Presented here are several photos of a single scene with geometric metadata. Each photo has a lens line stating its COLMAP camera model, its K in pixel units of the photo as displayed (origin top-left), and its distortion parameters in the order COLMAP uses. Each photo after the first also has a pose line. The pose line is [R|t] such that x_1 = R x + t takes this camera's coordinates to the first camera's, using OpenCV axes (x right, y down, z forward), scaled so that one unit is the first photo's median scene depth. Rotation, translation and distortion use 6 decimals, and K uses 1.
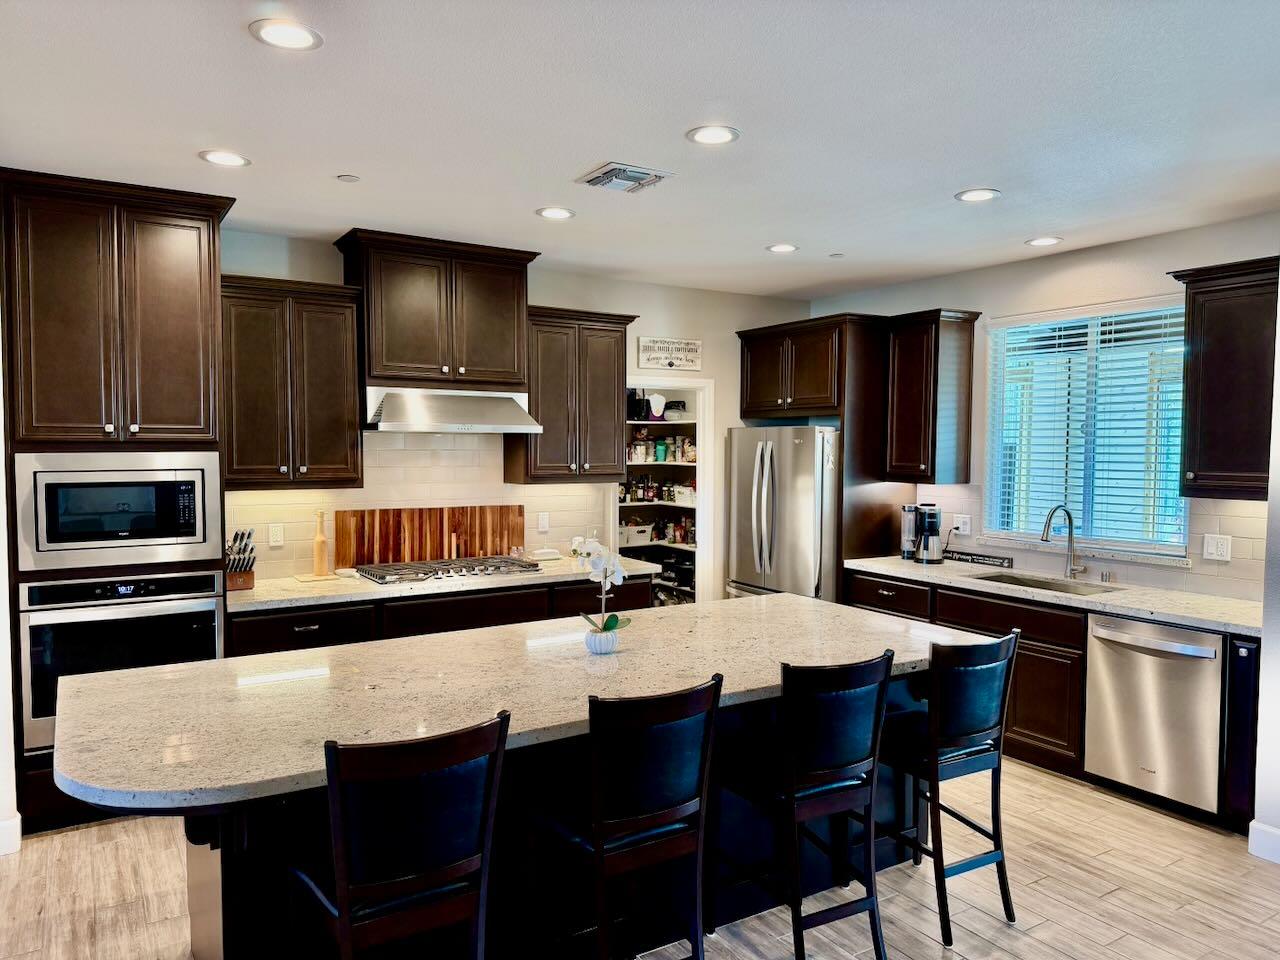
lens RADIAL K [[888.7, 0, 646.1], [0, 888.7, 487.2], [0, 0, 1]] dist [0.061332, -0.068187]
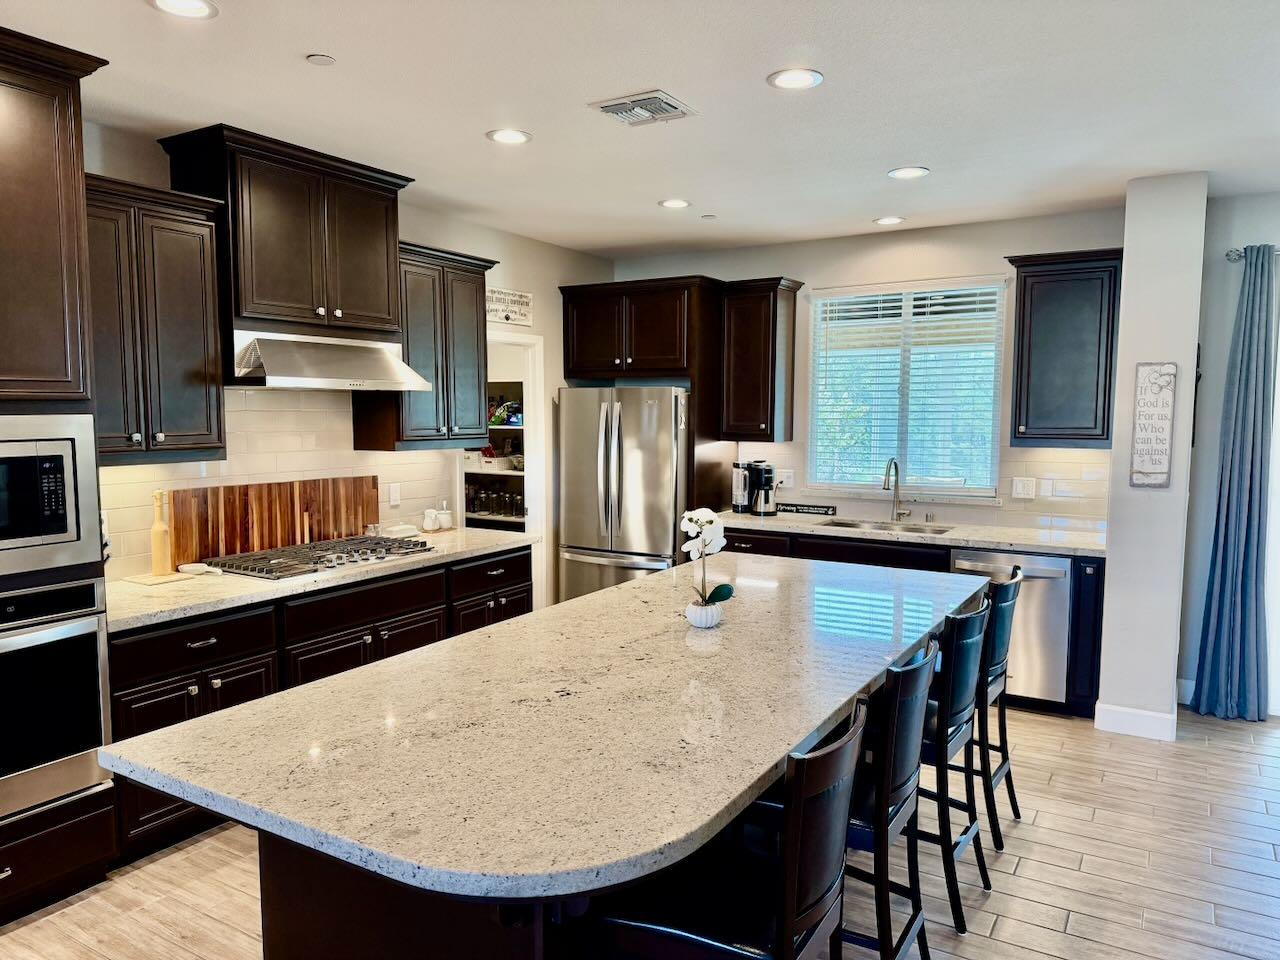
lens RADIAL K [[888.7, 0, 632.3], [0, 888.7, 486.9], [0, 0, 1]] dist [0.061332, -0.068187]
pose [[0.896077, -0.042350, 0.441874, -0.305710], [0.024134, 0.998614, 0.046767, -0.003299], [-0.443242, -0.031242, 0.895857, 0.119004]]
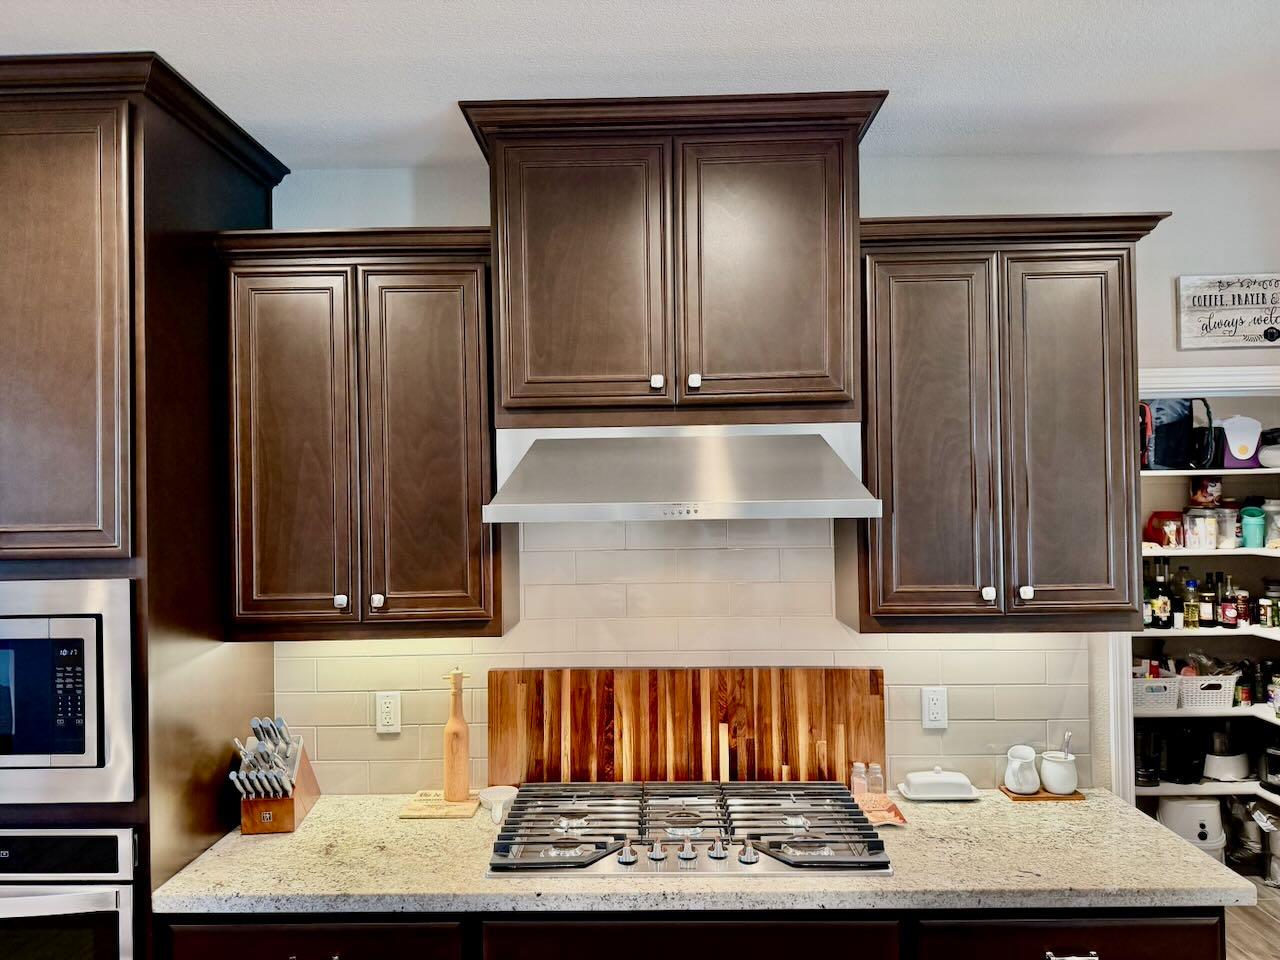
lens RADIAL K [[888.7, 0, 632.4], [0, 888.7, 484.1], [0, 0, 1]] dist [0.061332, -0.068187]
pose [[0.830116, -0.023825, -0.557081, 0.014170], [-0.009355, 0.998351, -0.056636, -0.048785], [0.557512, 0.052226, 0.828525, 0.558089]]
